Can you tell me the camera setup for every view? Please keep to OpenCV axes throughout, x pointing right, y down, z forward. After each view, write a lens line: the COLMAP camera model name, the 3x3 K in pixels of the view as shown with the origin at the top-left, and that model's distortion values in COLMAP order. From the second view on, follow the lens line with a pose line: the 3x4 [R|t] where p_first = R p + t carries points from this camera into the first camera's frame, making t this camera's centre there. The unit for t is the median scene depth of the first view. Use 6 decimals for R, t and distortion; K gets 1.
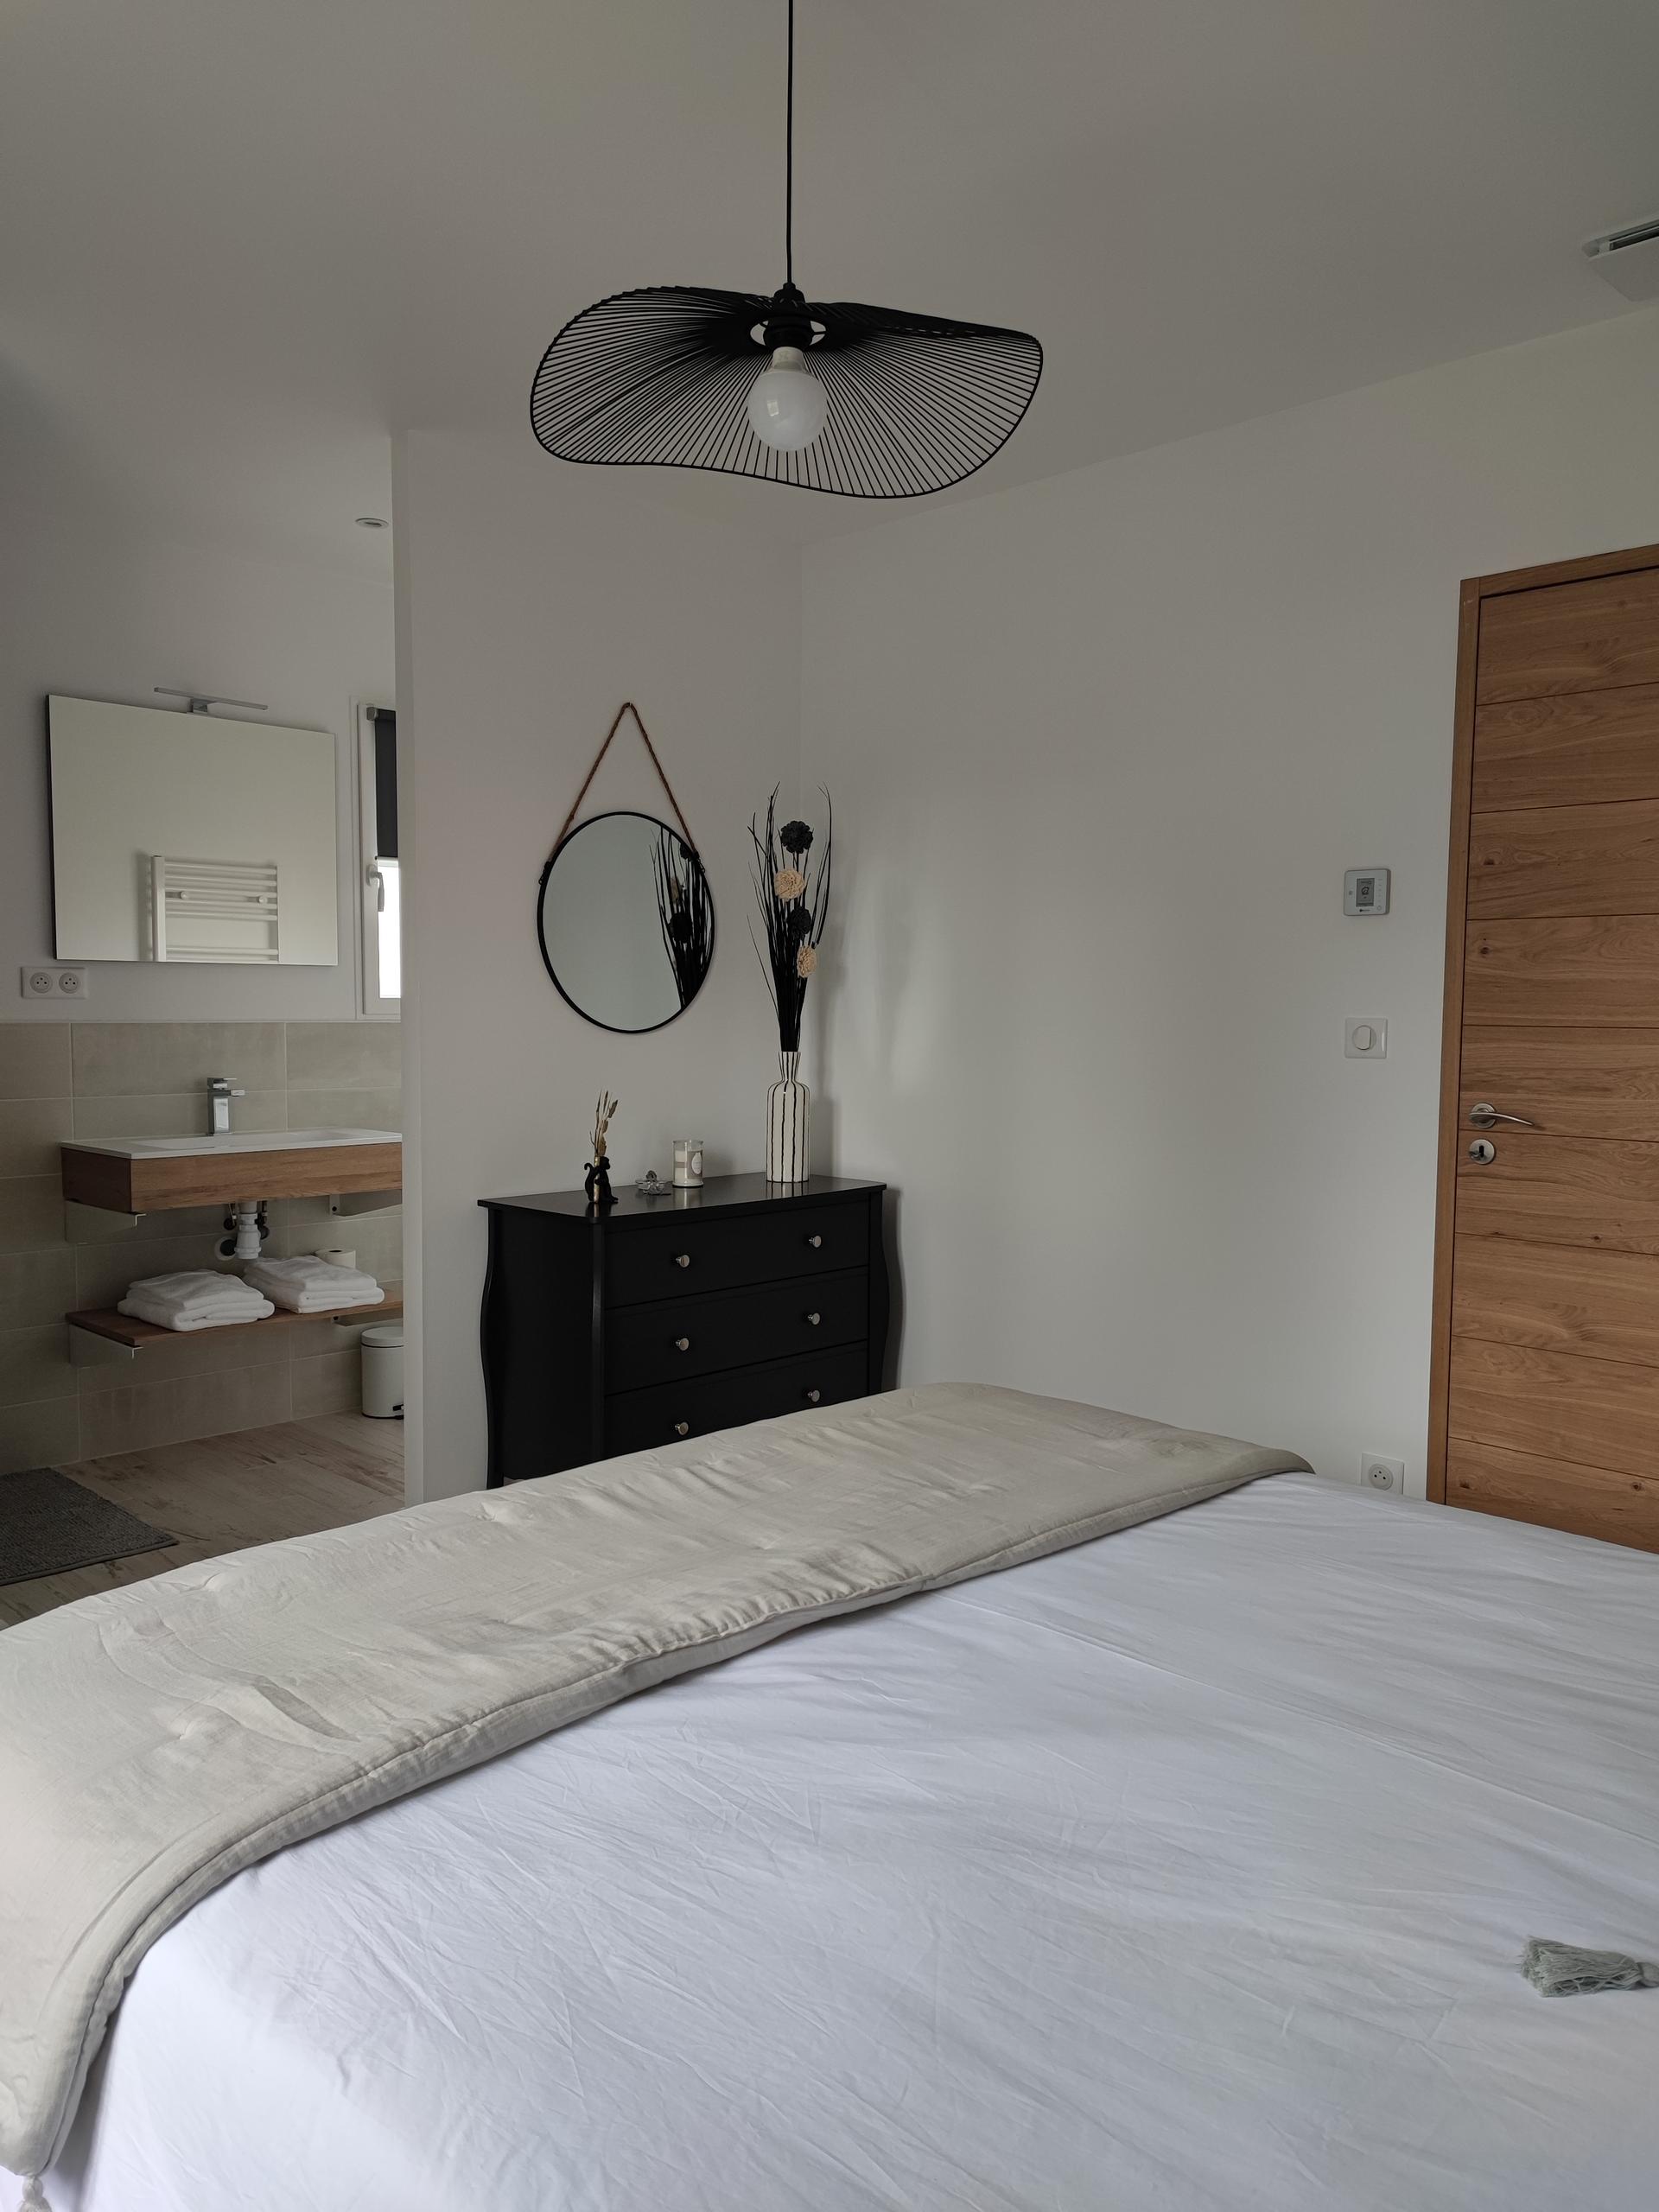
lens RADIAL K [[1612.3, 0, 834.1], [0, 1612.3, 1122.7], [0, 0, 1]] dist [0.045529, -0.043367]
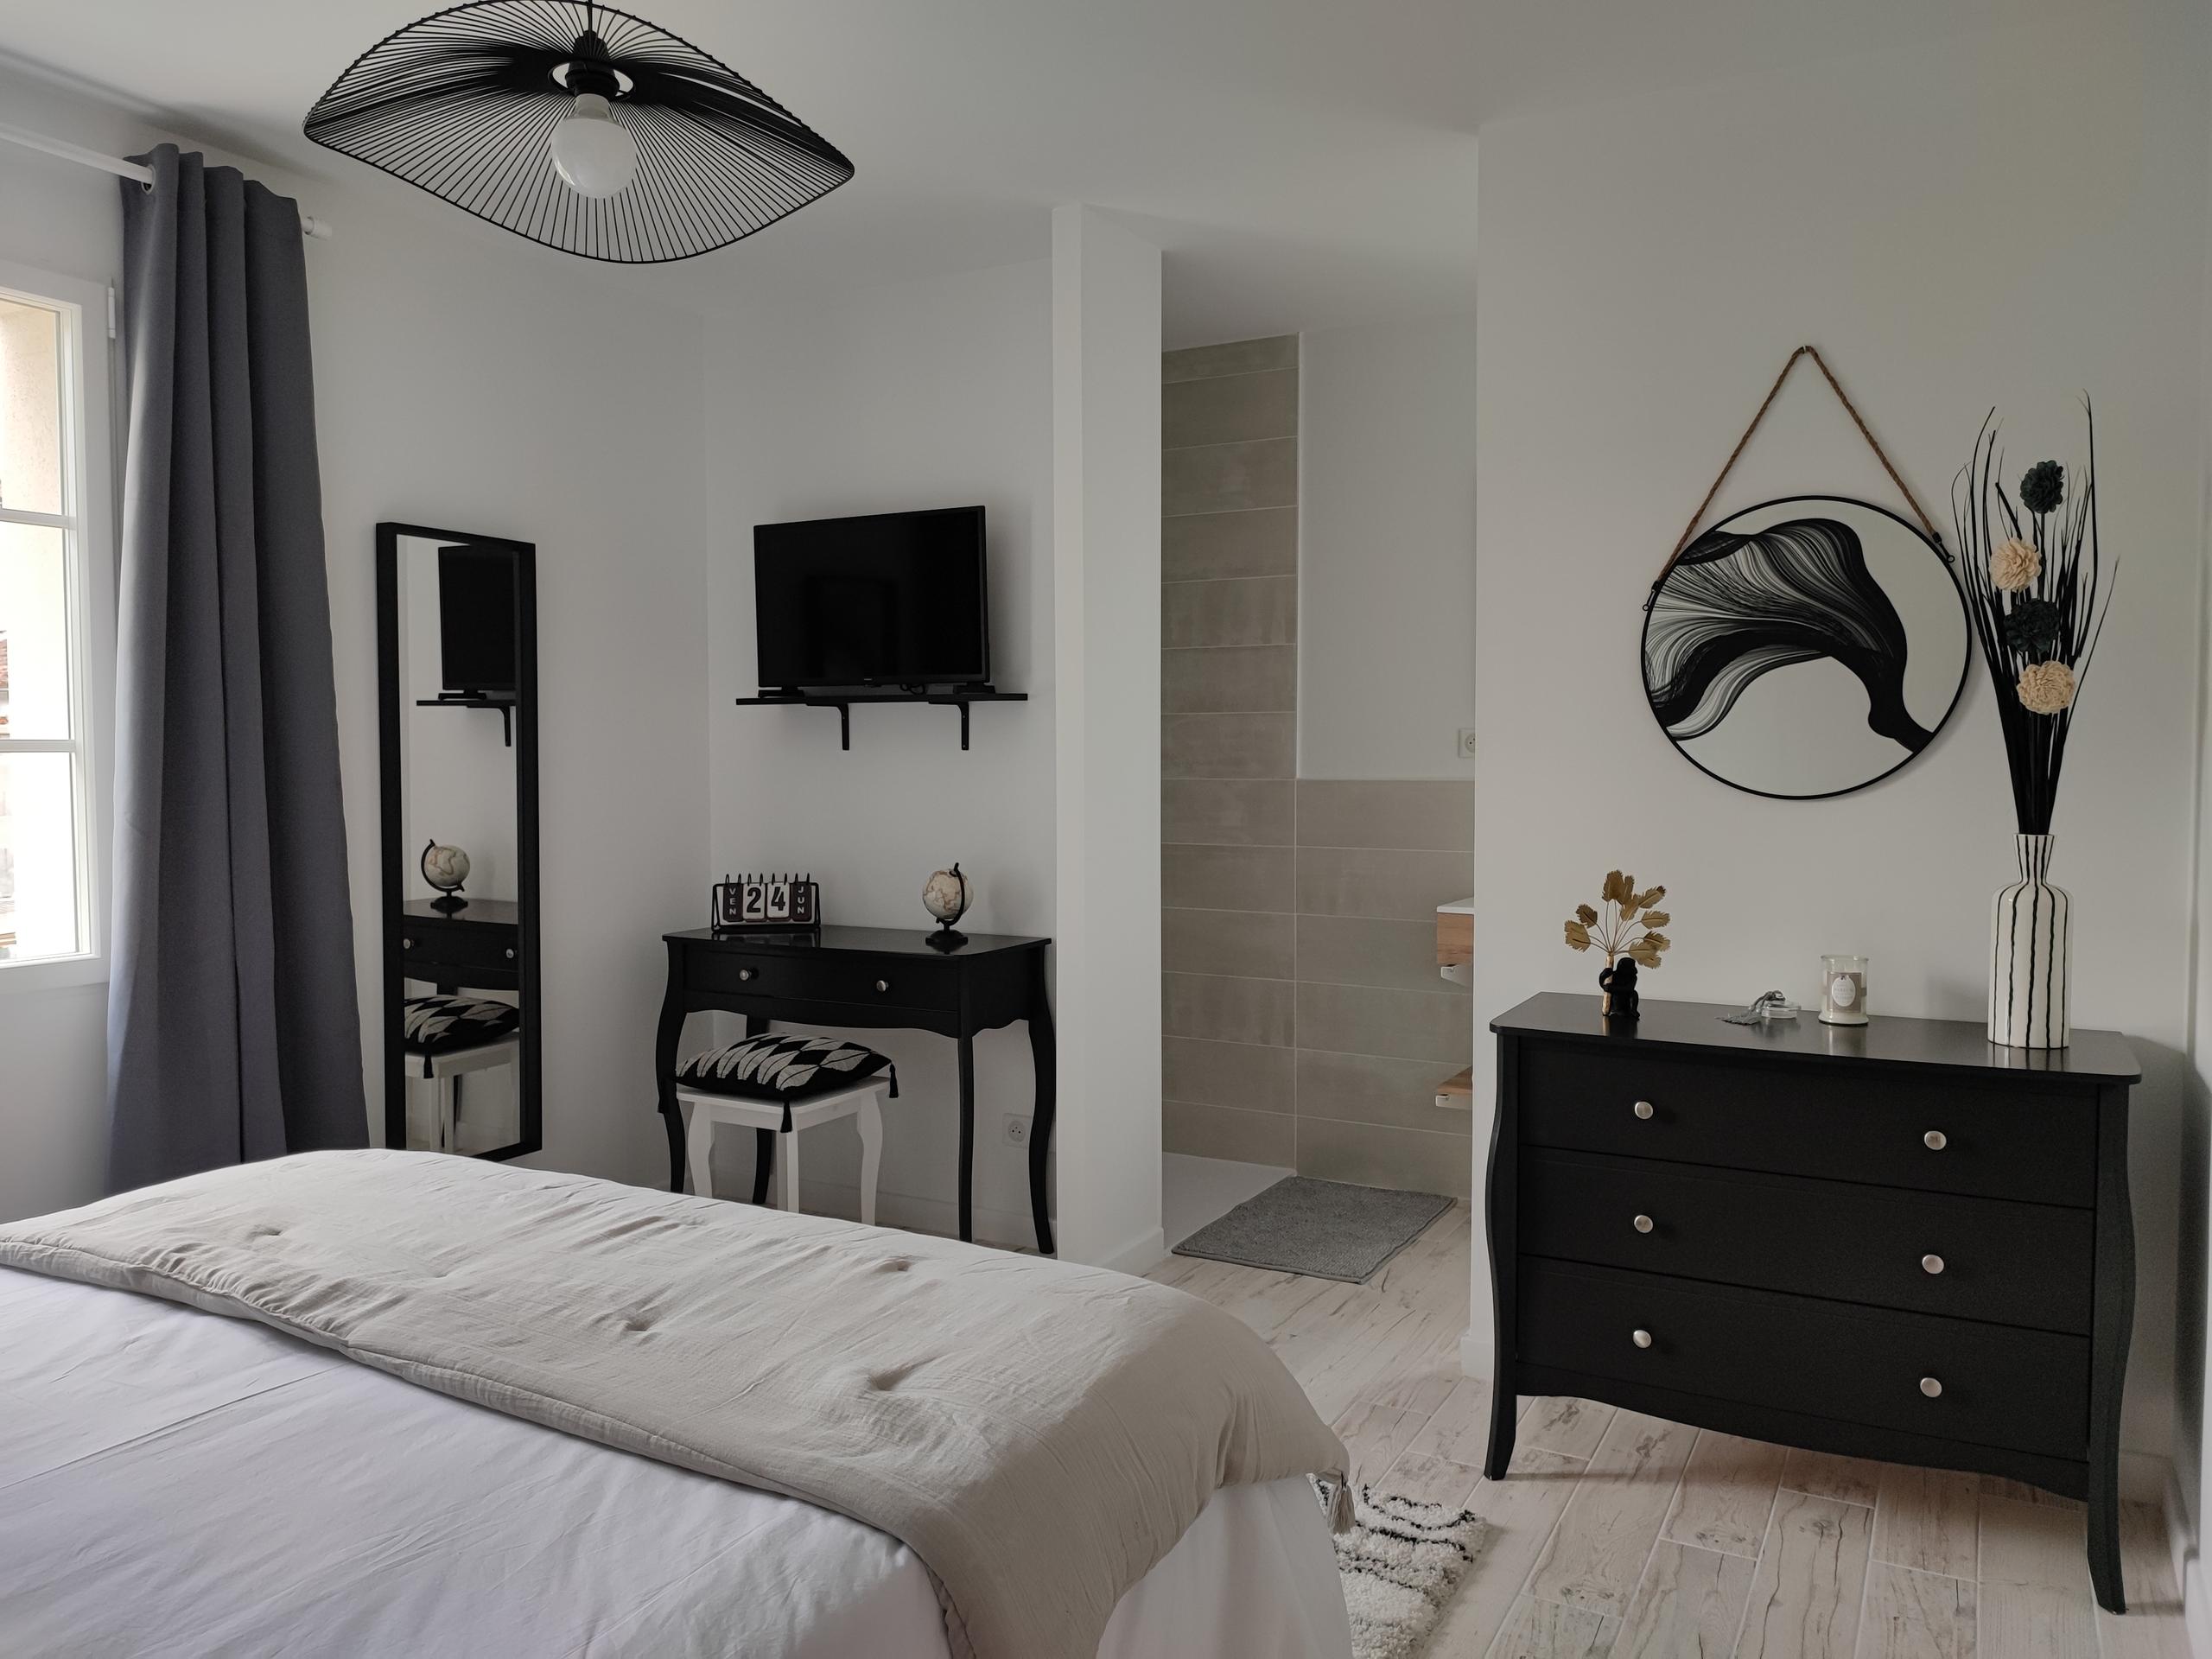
lens RADIAL K [[1612.3, 0, 1106.0], [0, 1612.3, 829.5], [0, 0, 1]] dist [0.045529, -0.043367]
pose [[0.268505, 0.037156, -0.962561, 0.573481], [-0.067477, 0.997527, 0.019683, -0.041647], [0.960912, 0.059665, 0.270348, 0.589827]]
